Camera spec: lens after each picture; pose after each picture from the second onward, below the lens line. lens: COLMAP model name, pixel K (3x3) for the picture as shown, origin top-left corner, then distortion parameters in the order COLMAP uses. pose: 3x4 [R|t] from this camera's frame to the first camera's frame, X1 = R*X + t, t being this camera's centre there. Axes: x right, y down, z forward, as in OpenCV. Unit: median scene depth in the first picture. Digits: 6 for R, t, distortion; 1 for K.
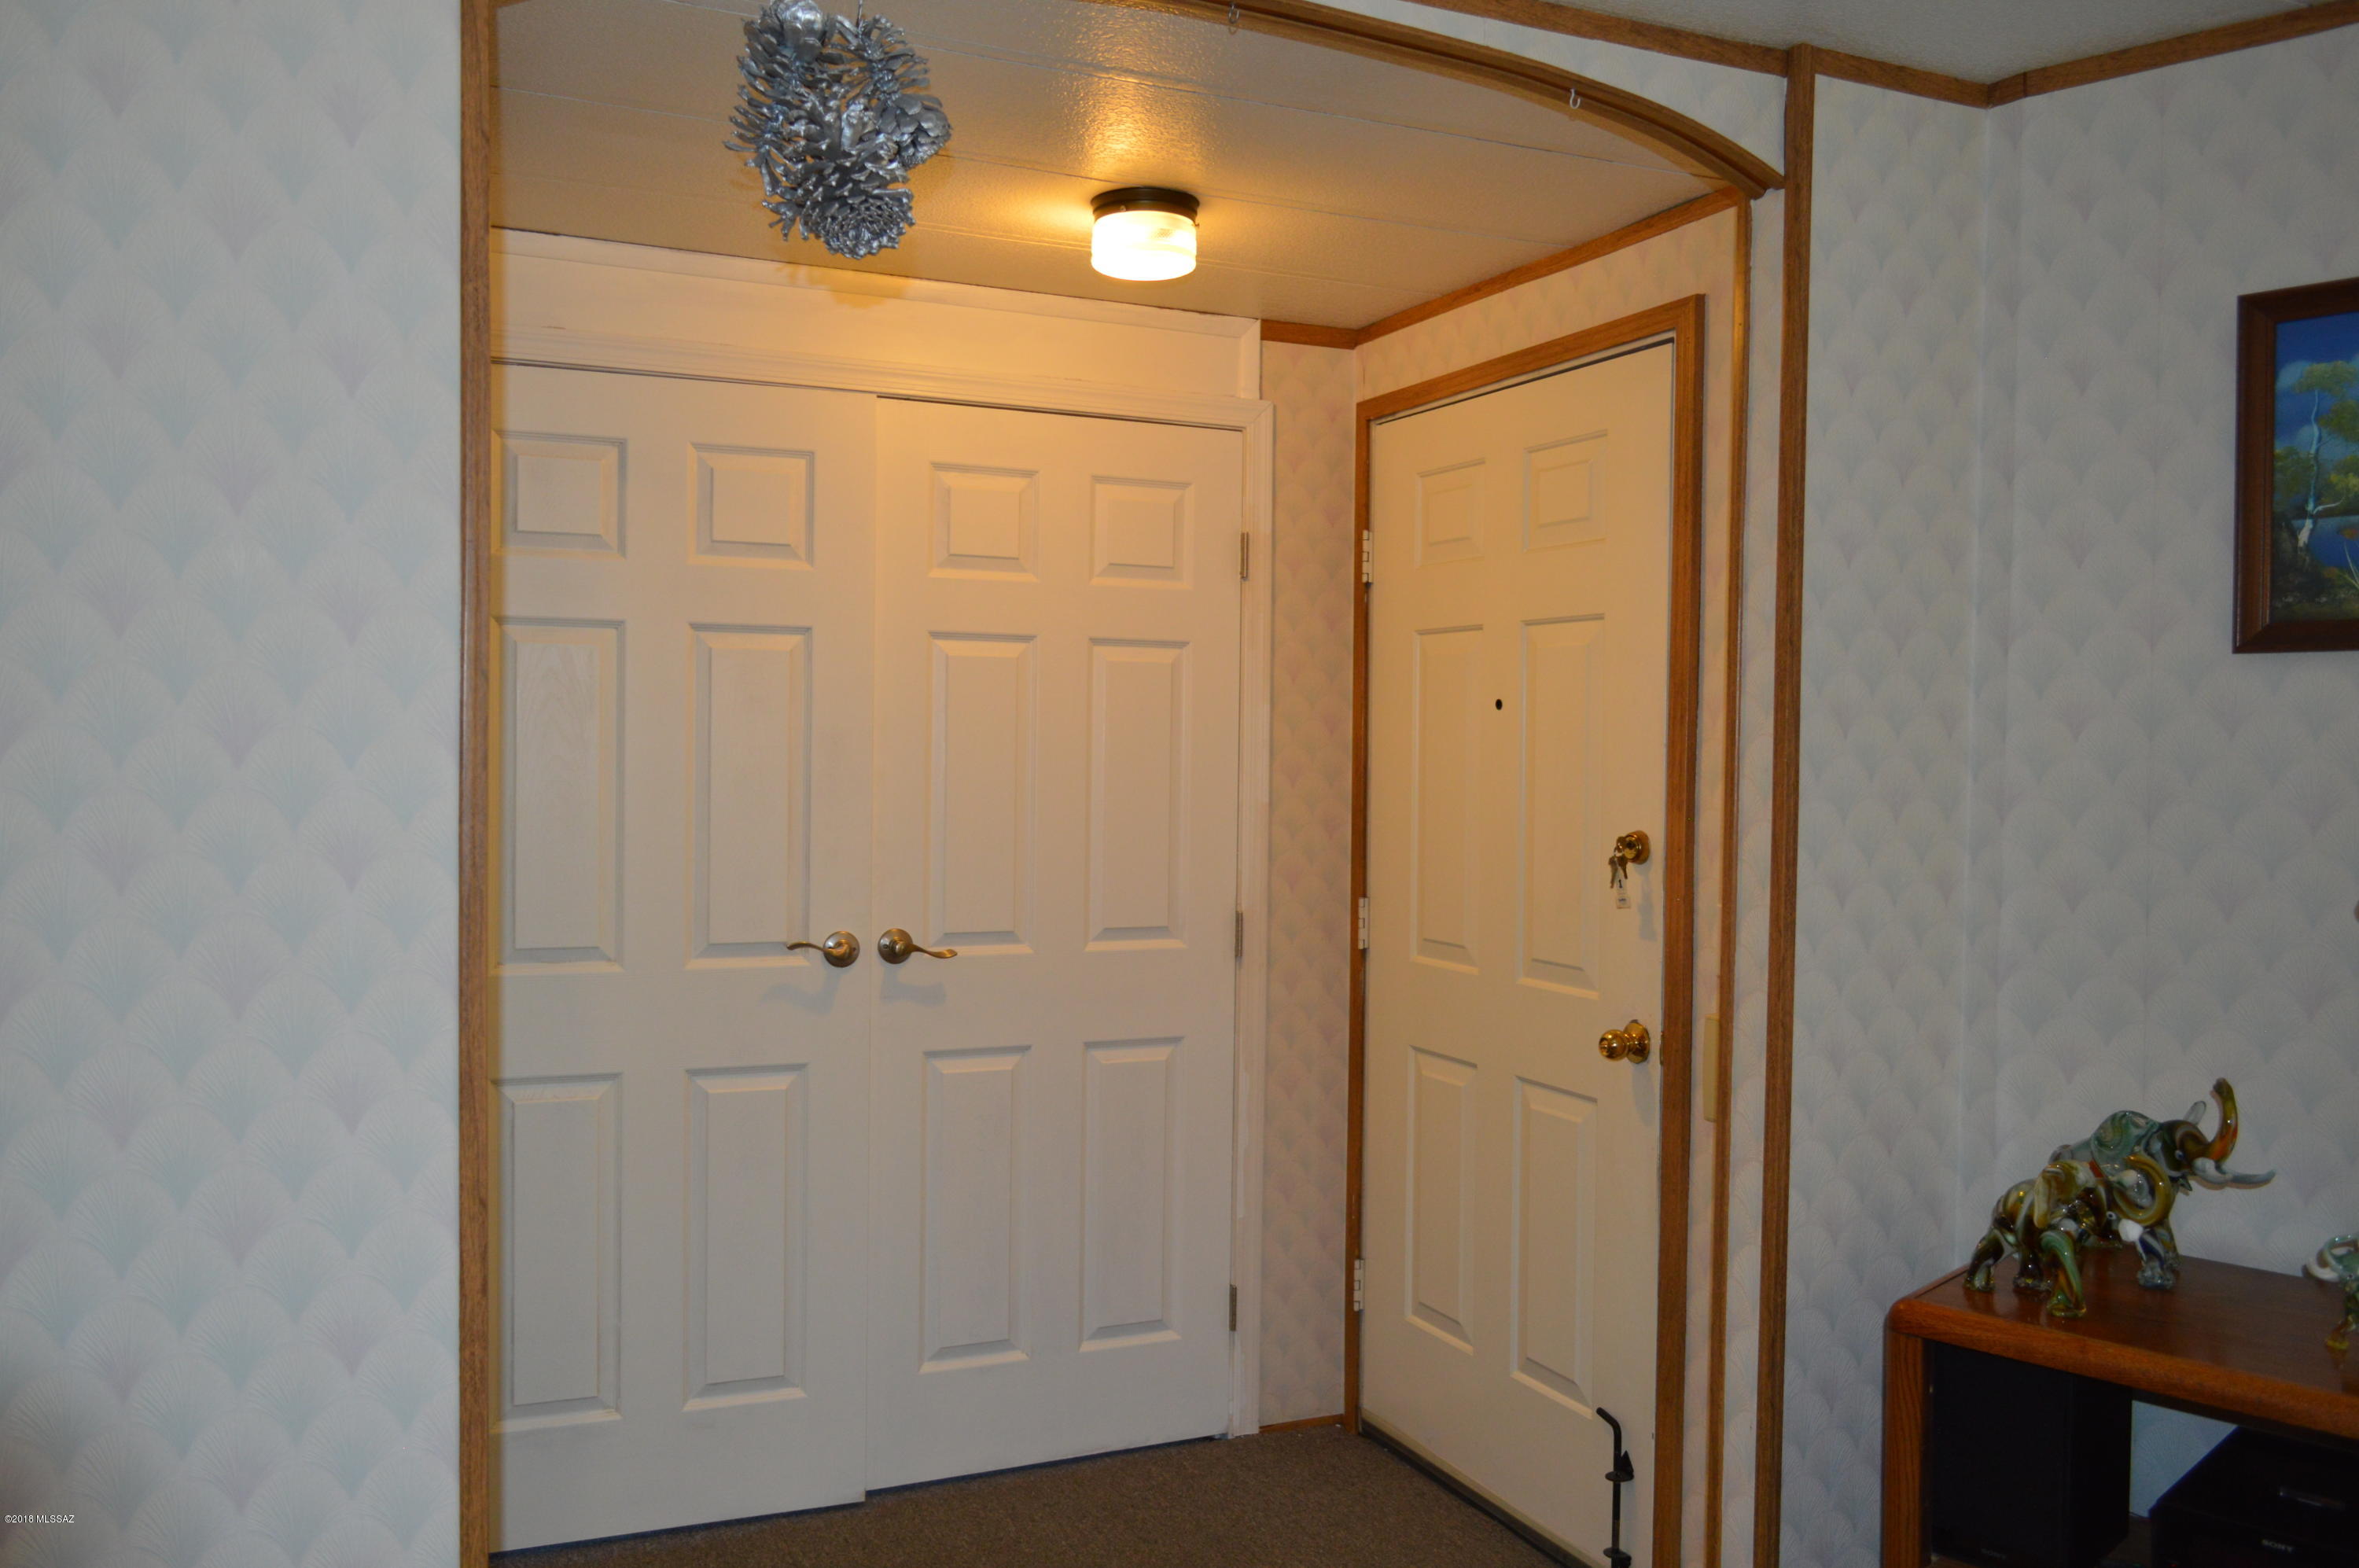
lens RADIAL K [[1855.8, 0, 1179.5], [0, 1855.8, 784.0], [0, 0, 1]] dist [-0.013921, 0.003470]
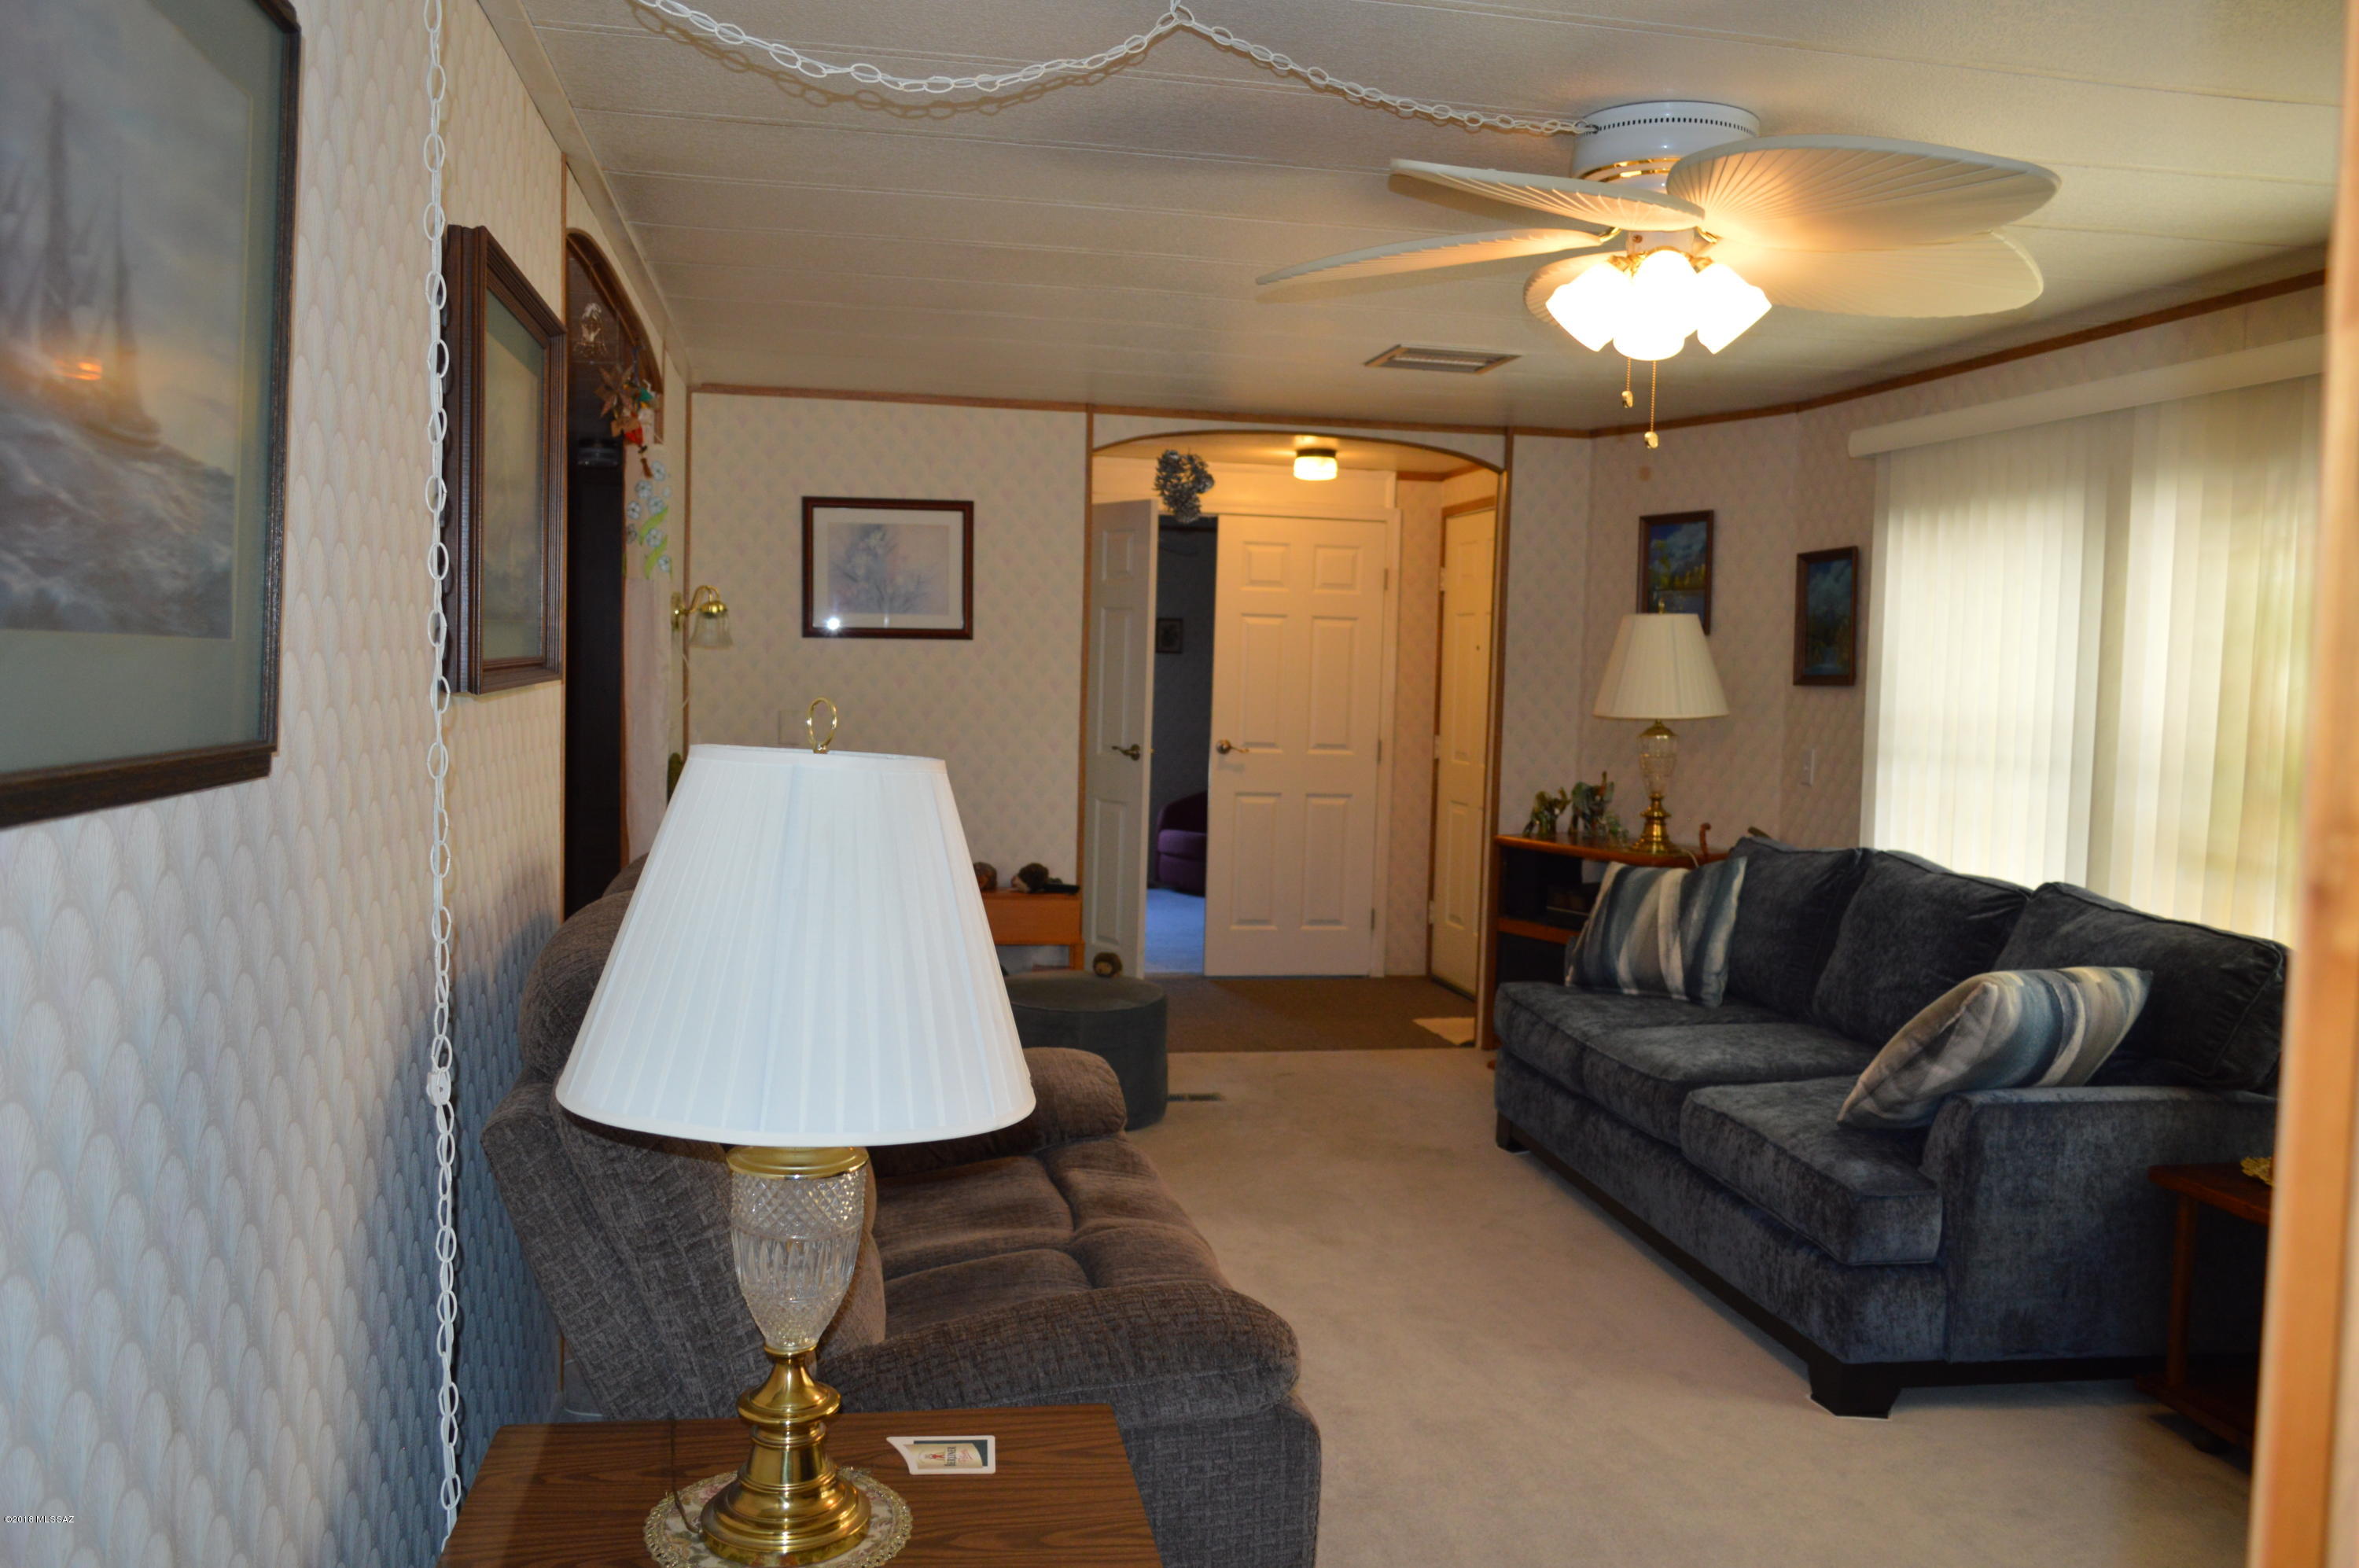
lens RADIAL K [[1855.8, 0, 1179.5], [0, 1855.8, 784.0], [0, 0, 1]] dist [-0.013921, 0.003470]
pose [[0.970647, 0.029759, -0.238661, 0.334716], [-0.020967, 0.999008, 0.039294, 0.039889], [0.239594, -0.033137, 0.970308, -1.225048]]
